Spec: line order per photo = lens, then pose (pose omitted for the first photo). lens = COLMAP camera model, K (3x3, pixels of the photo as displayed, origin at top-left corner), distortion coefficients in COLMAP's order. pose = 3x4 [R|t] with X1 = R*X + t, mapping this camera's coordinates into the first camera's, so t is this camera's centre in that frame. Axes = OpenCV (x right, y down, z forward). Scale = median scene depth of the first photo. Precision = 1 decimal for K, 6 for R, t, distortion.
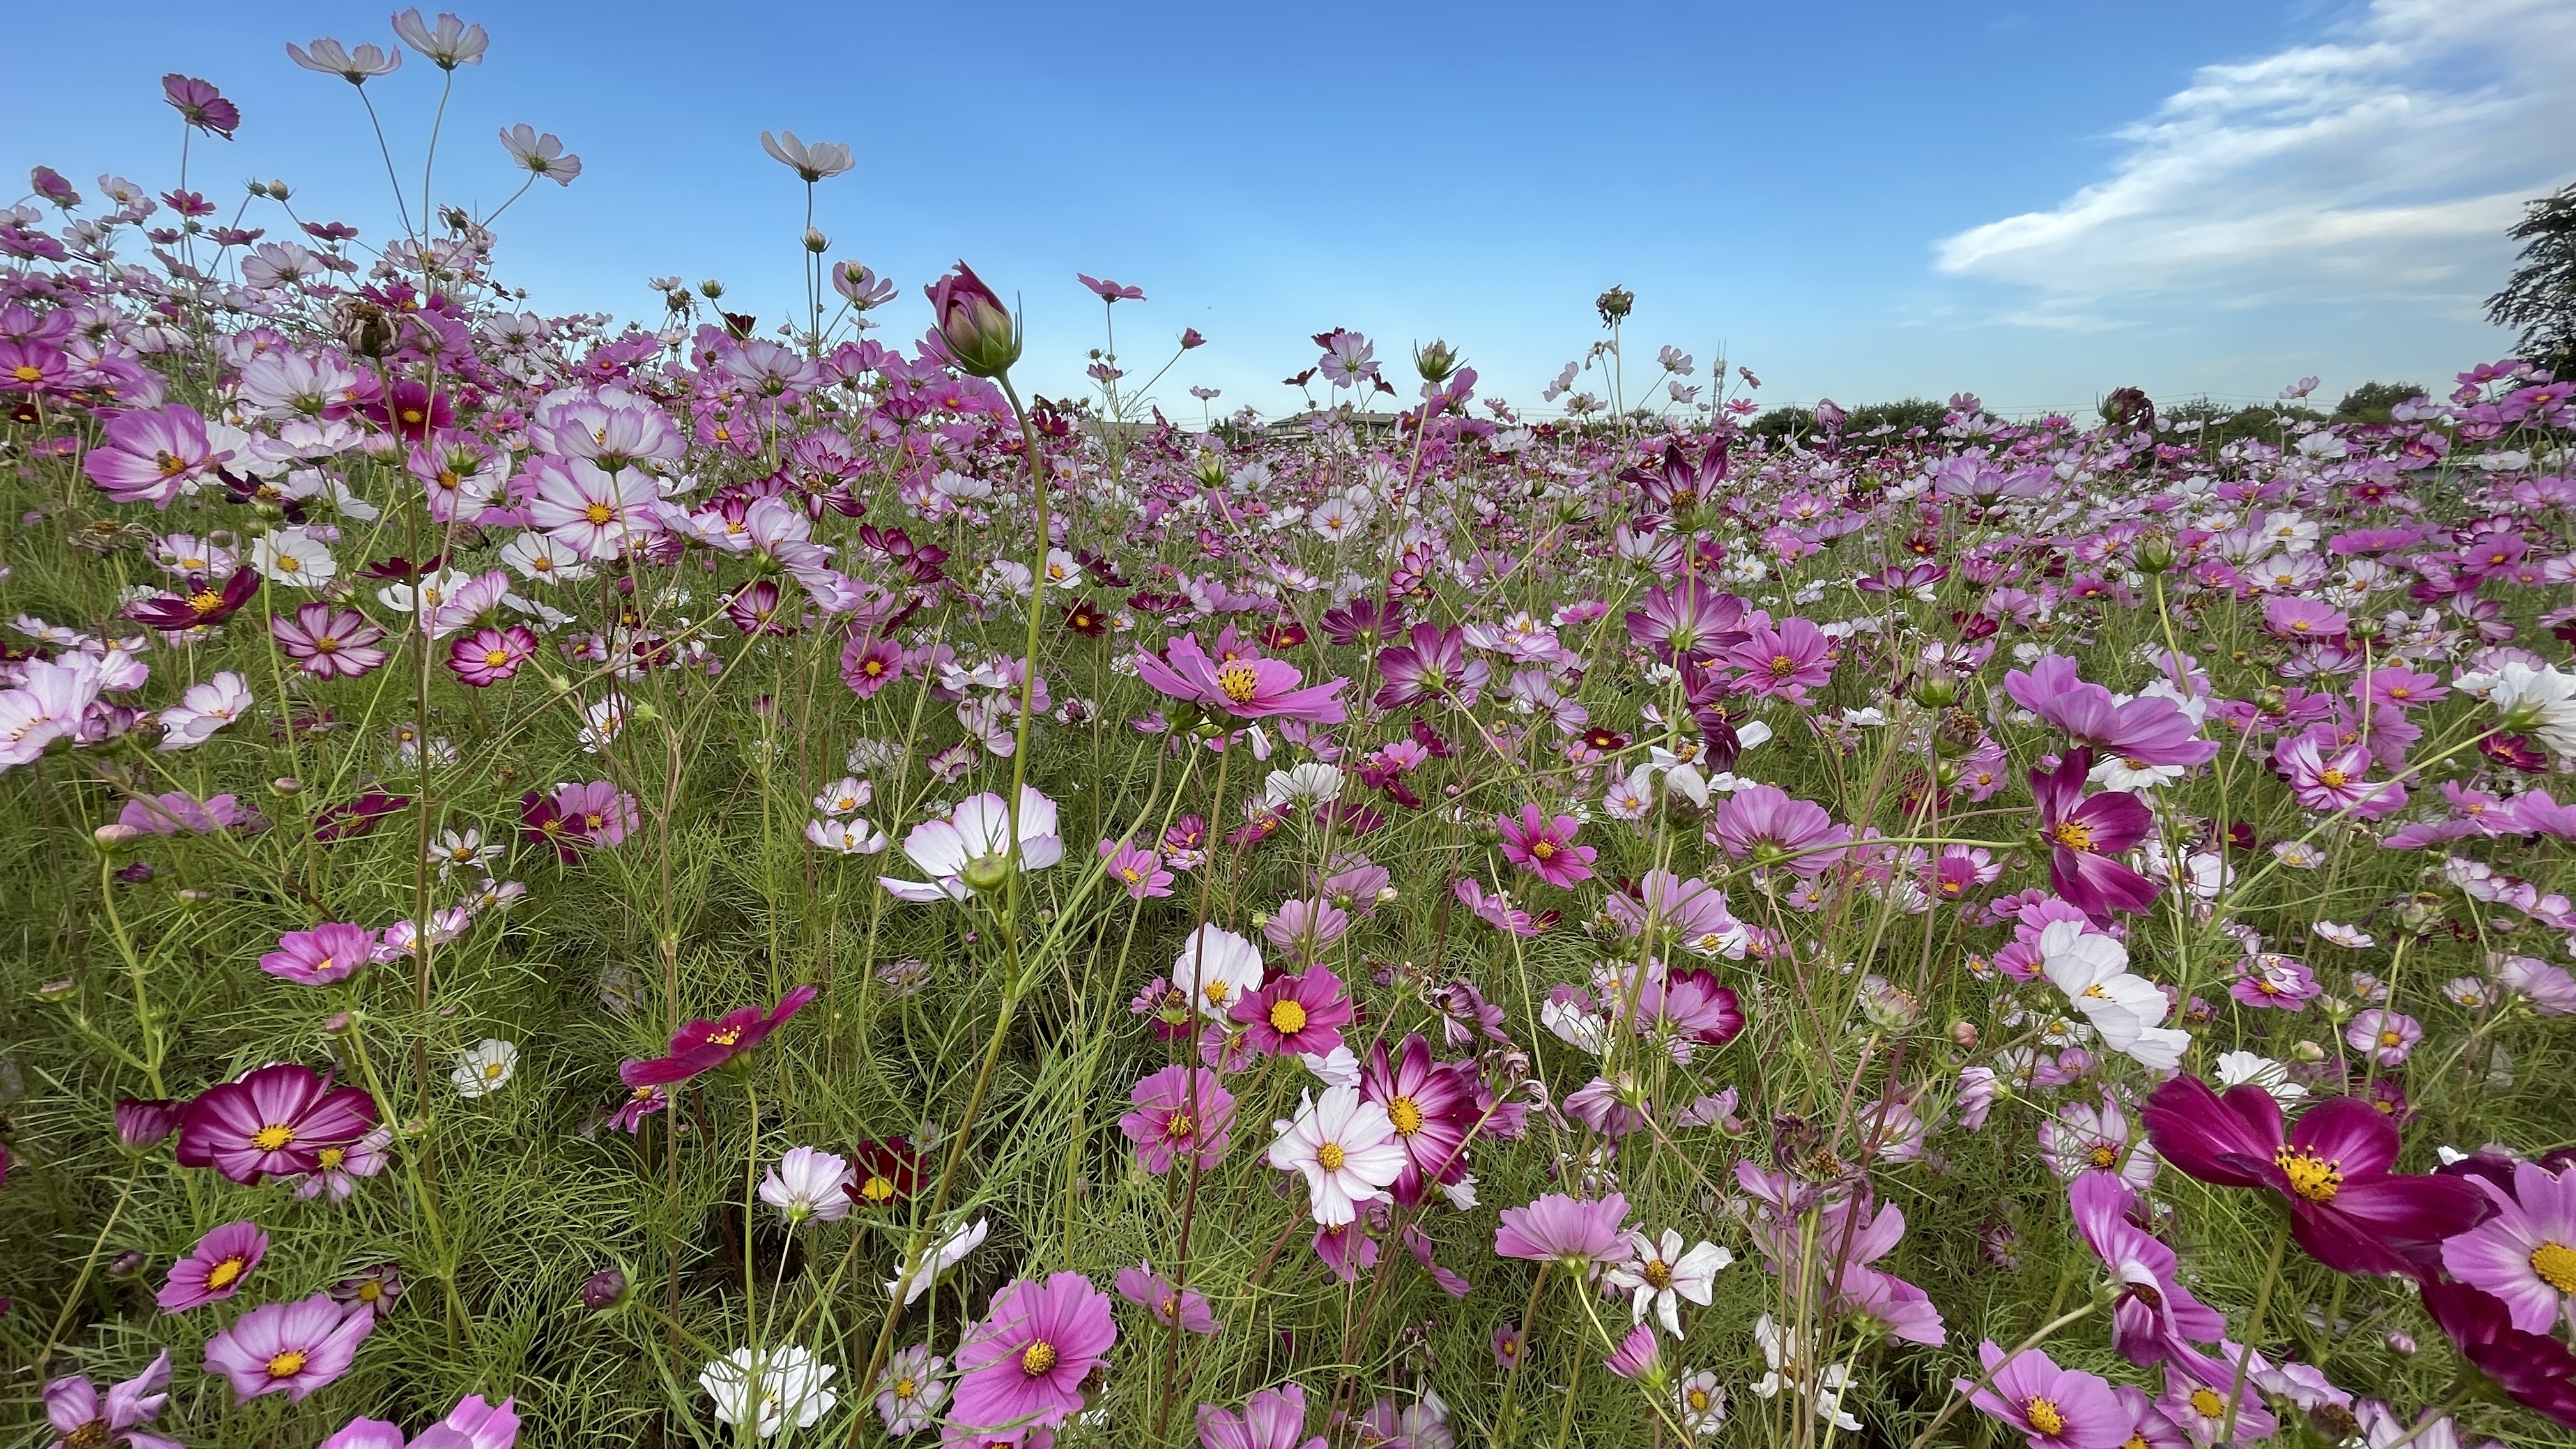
lens RADIAL K [[1085.8, 0, 1249.5], [0, 1085.8, 734.2], [0, 0, 1]] dist [-0.002202, -0.000274]
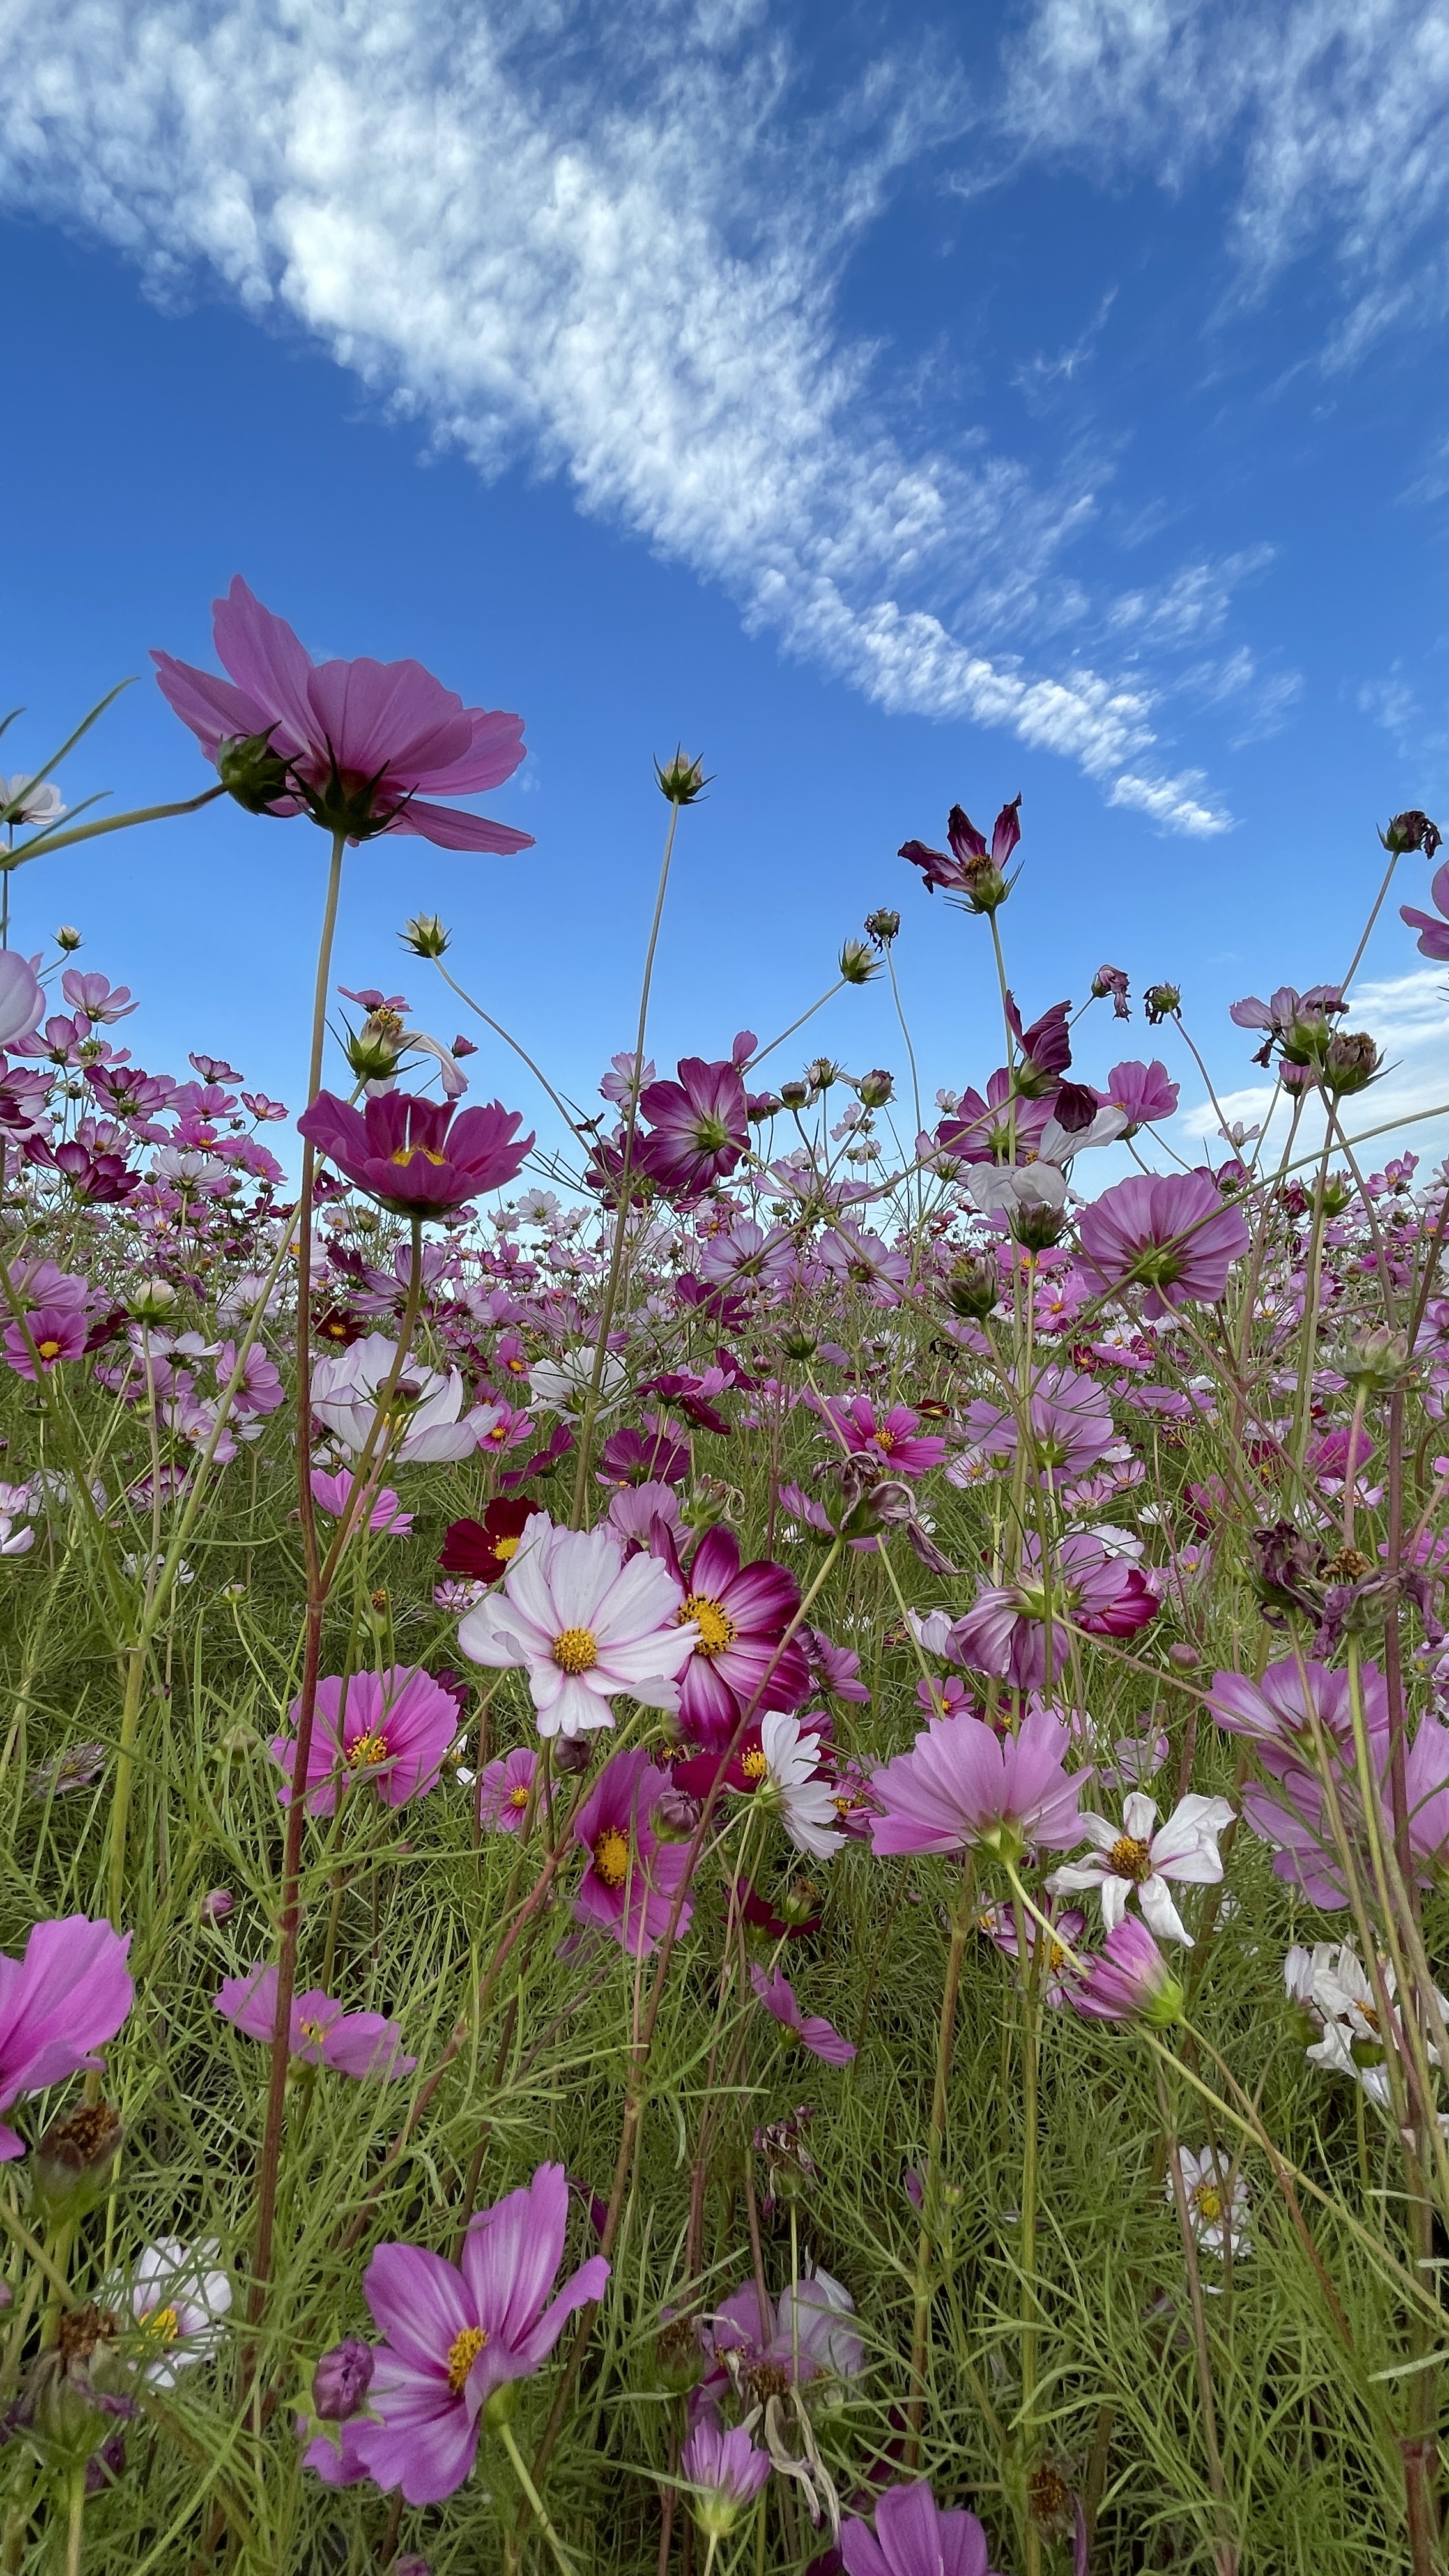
lens RADIAL K [[1085.8, 0, 724.5], [0, 1085.8, 1288.0], [0, 0, 1]] dist [-0.002202, -0.000274]
pose [[0.988858, -0.049066, 0.140546, 0.057172], [0.088358, 0.953282, -0.288871, 0.266759], [-0.119807, 0.298070, 0.946996, 0.261913]]
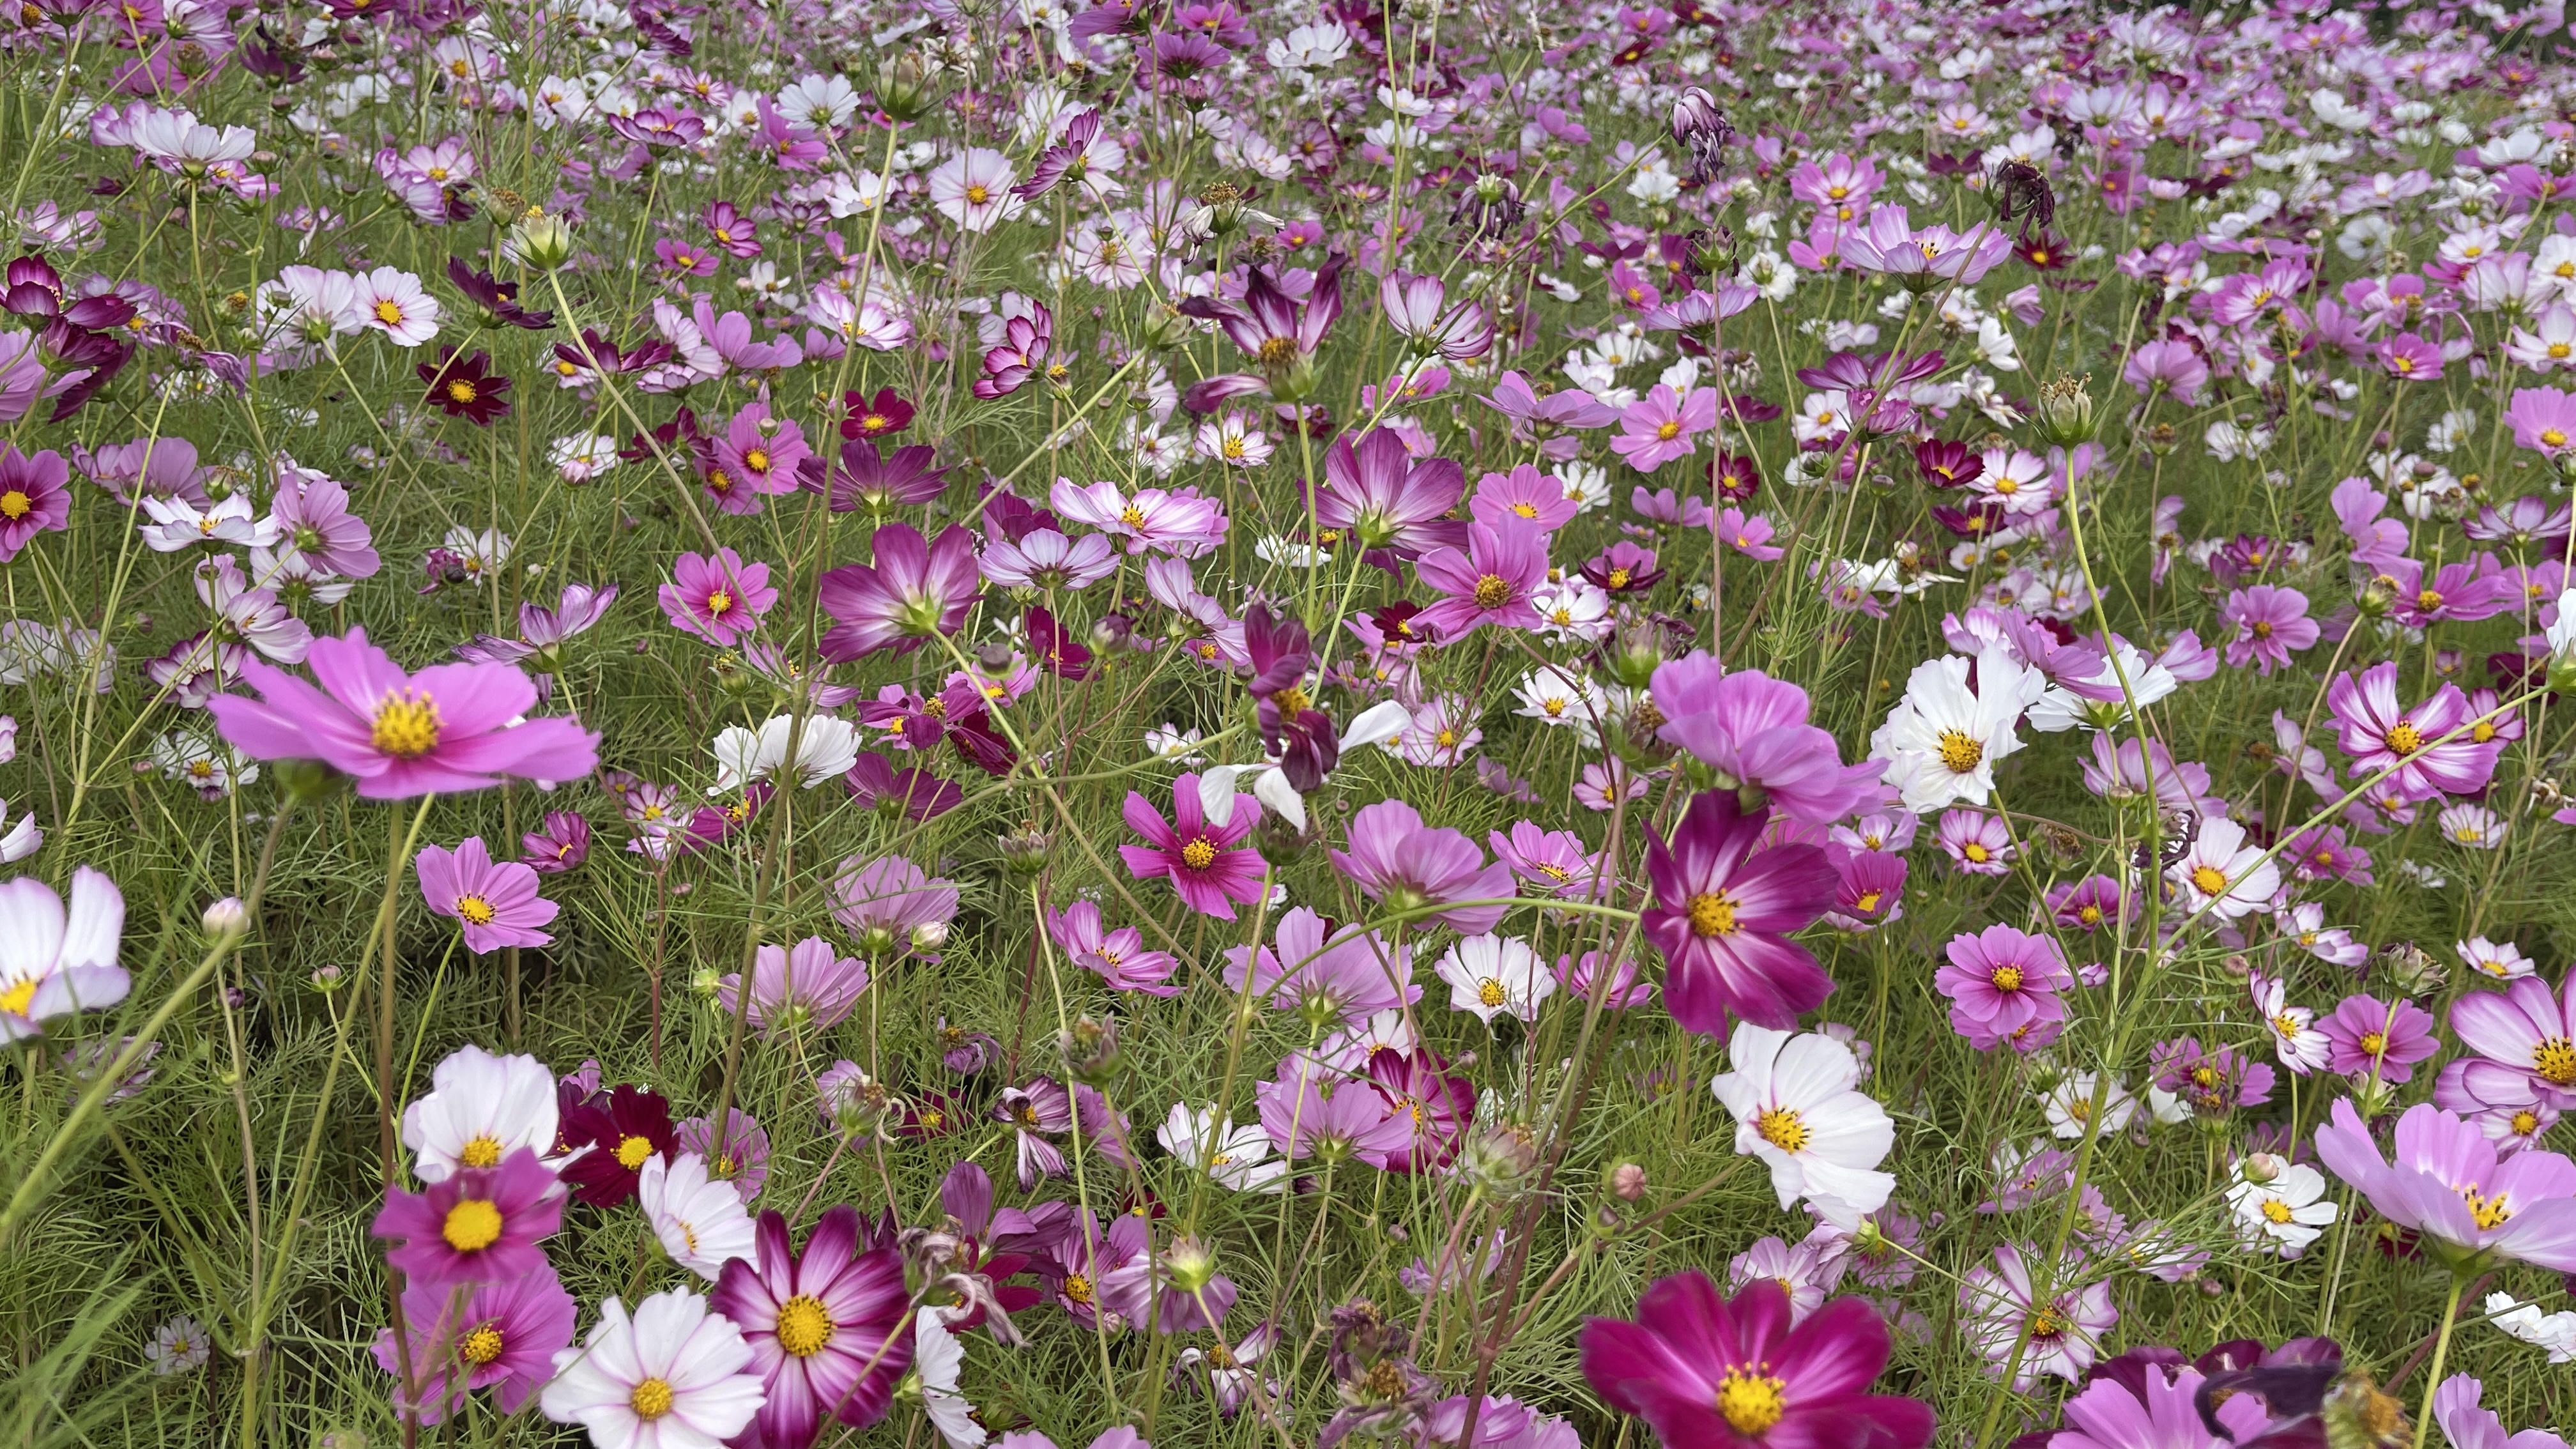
lens RADIAL K [[2154.1, 0, 1275.3], [0, 2154.1, 719.1], [0, 0, 1]] dist [0.015678, -0.002661]
pose [[0.991677, -0.001919, 0.128734, 0.196545], [-0.011631, 0.994465, 0.104424, -0.112045], [-0.128222, -0.105052, 0.986166, -0.205667]]
